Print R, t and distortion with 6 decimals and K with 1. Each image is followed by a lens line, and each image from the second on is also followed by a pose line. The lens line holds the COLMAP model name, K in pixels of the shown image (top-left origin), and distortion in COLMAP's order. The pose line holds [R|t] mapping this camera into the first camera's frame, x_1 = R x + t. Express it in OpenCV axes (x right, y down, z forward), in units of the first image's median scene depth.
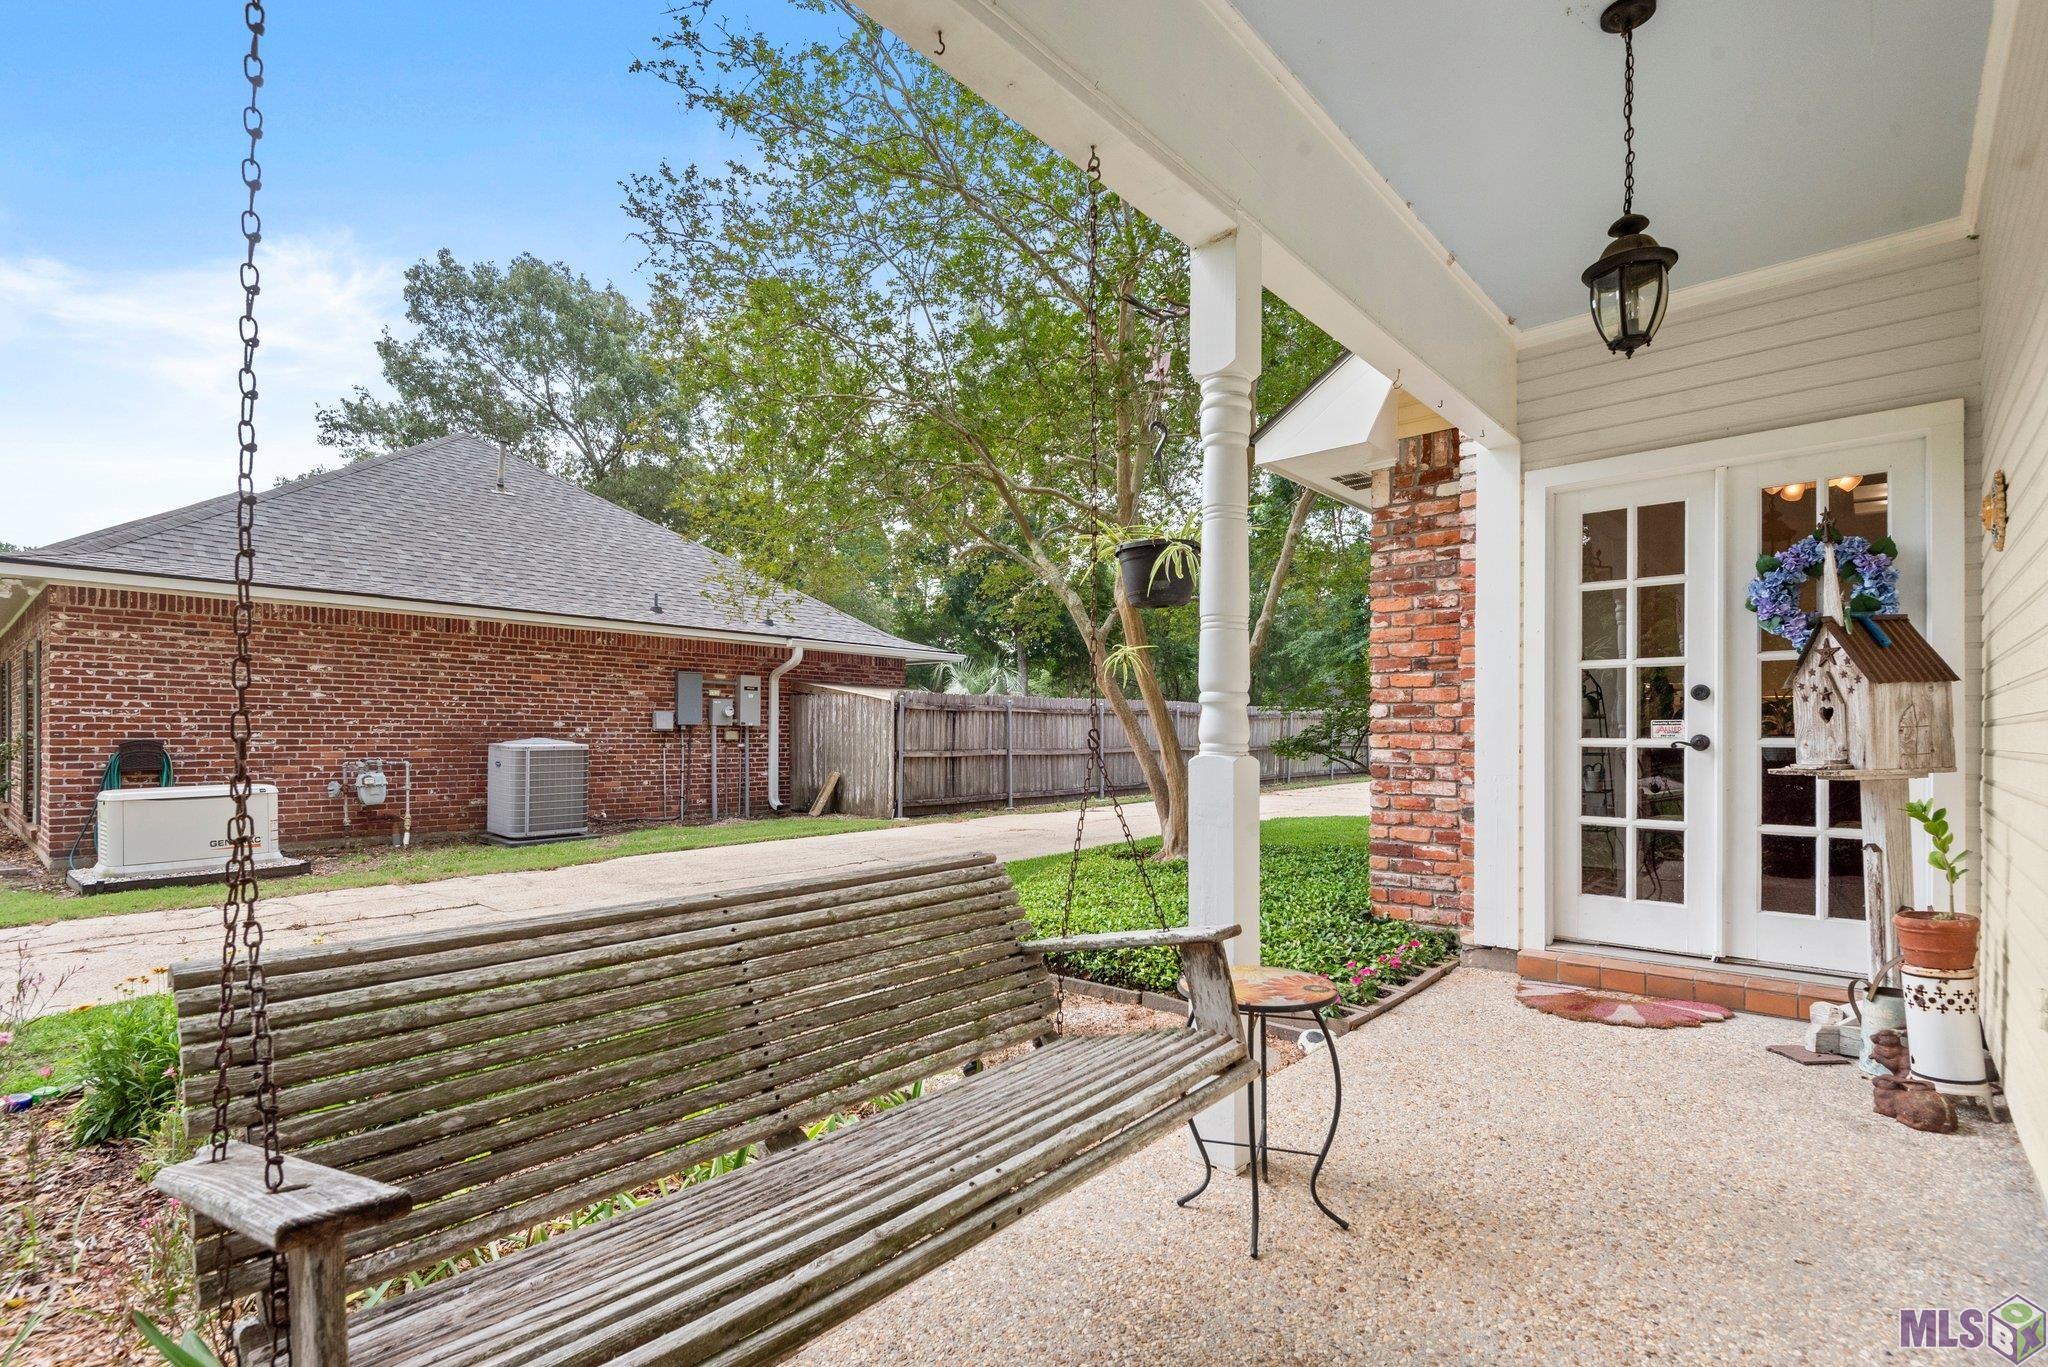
lens RADIAL K [[964.0, 0, 1026.0], [0, 964.0, 730.5], [0, 0, 1]] dist [0.016705, -0.012411]
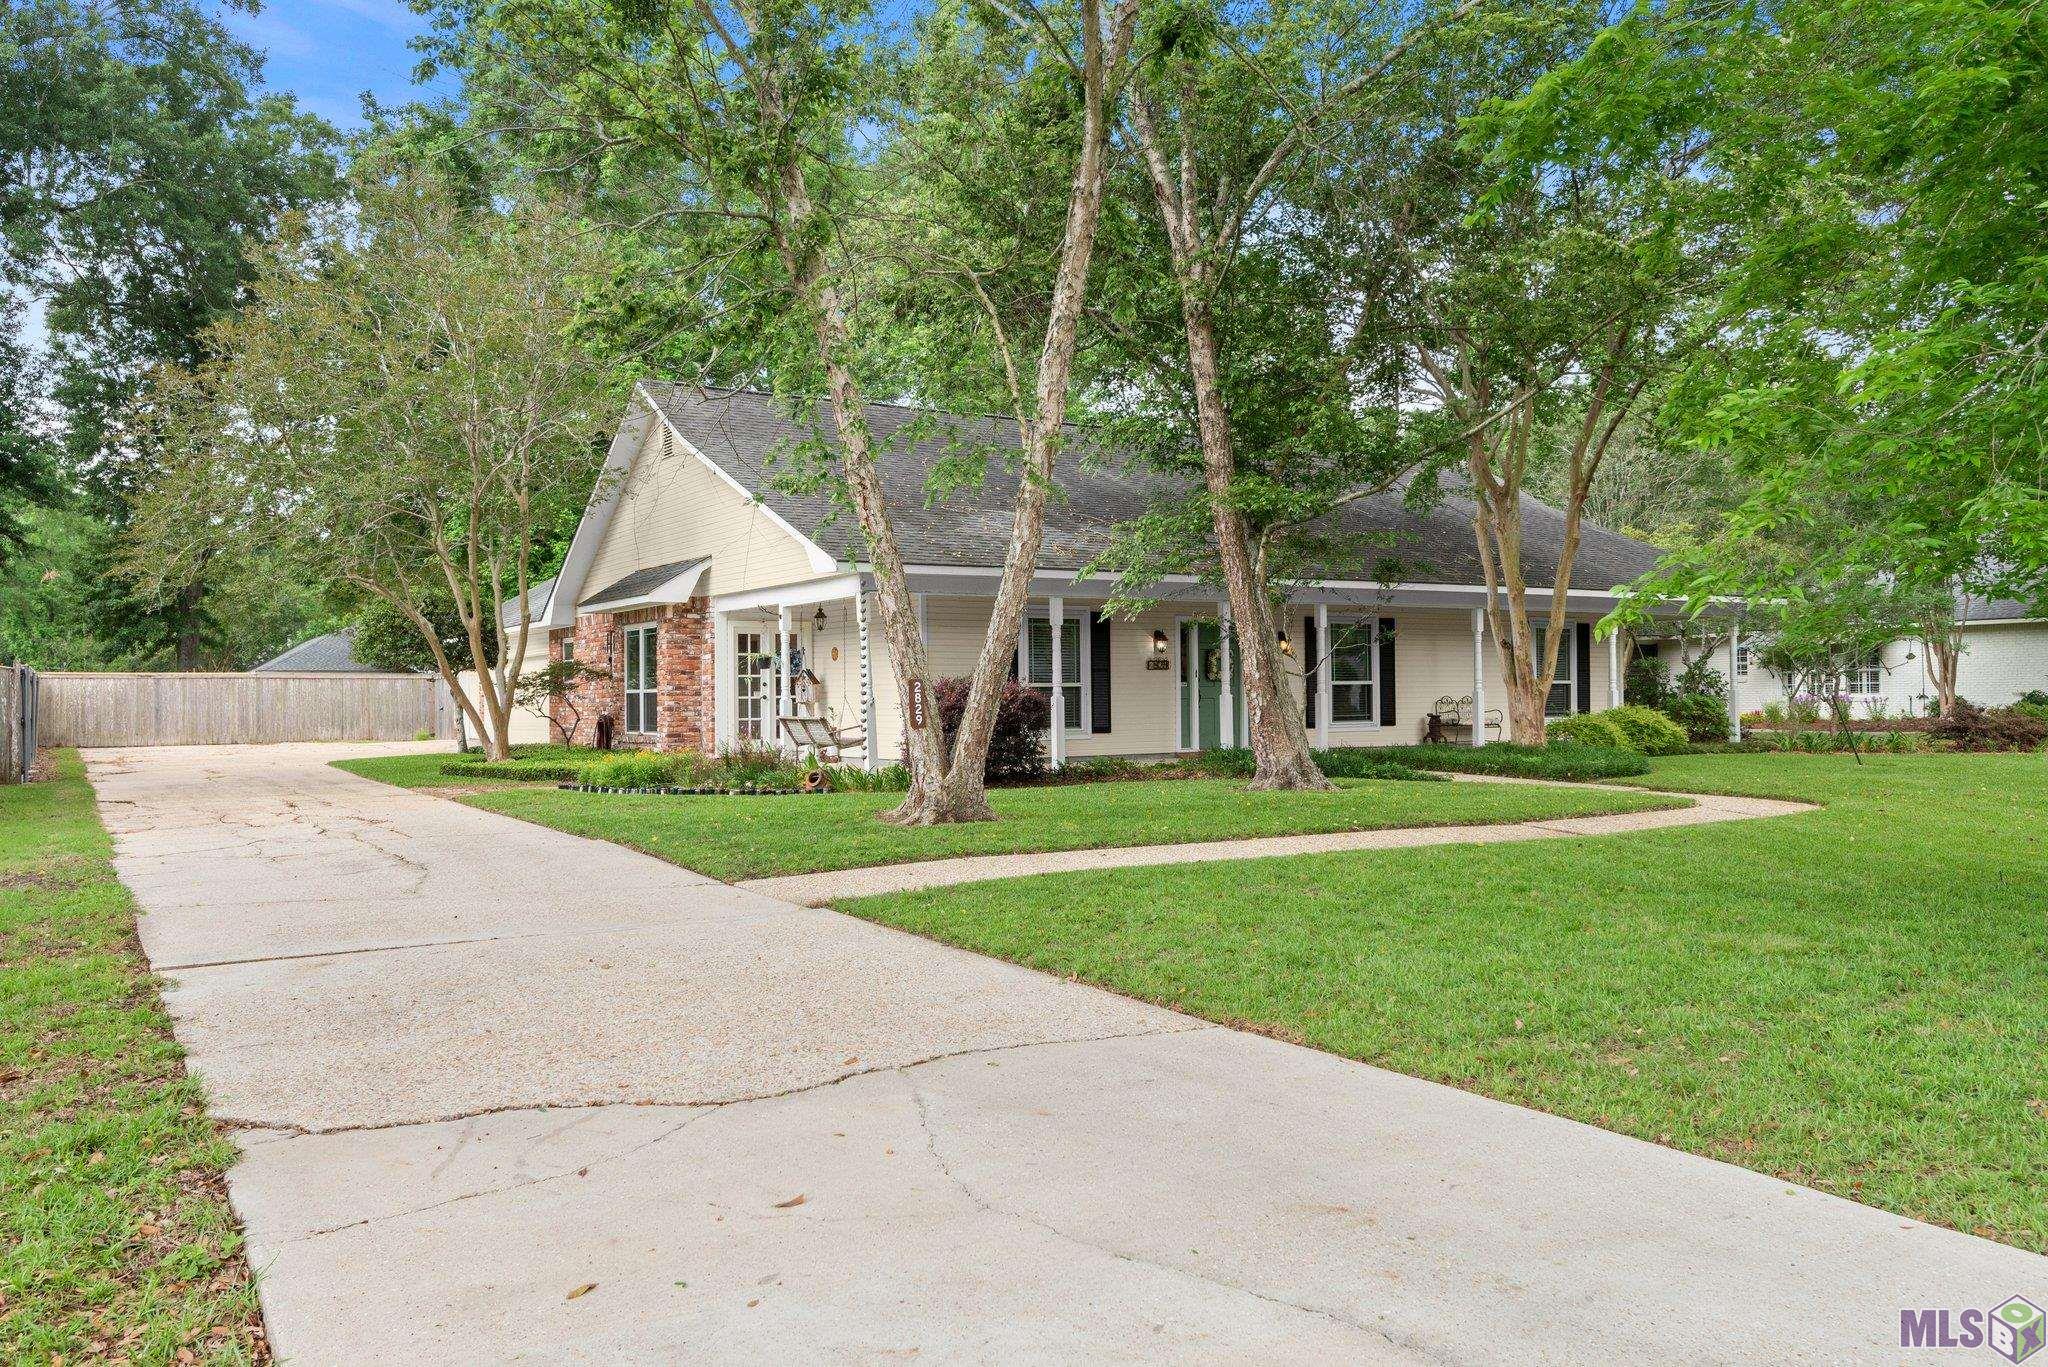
lens RADIAL K [[1645.5, 0, 1013.8], [0, 1645.5, 722.0], [0, 0, 1]] dist [0.057197, -0.002861]
pose [[0.299806, -0.025814, 0.953651, -1.530242], [0.003861, 0.999659, 0.025845, -0.015451], [-0.953992, -0.004067, 0.299804, -0.557573]]
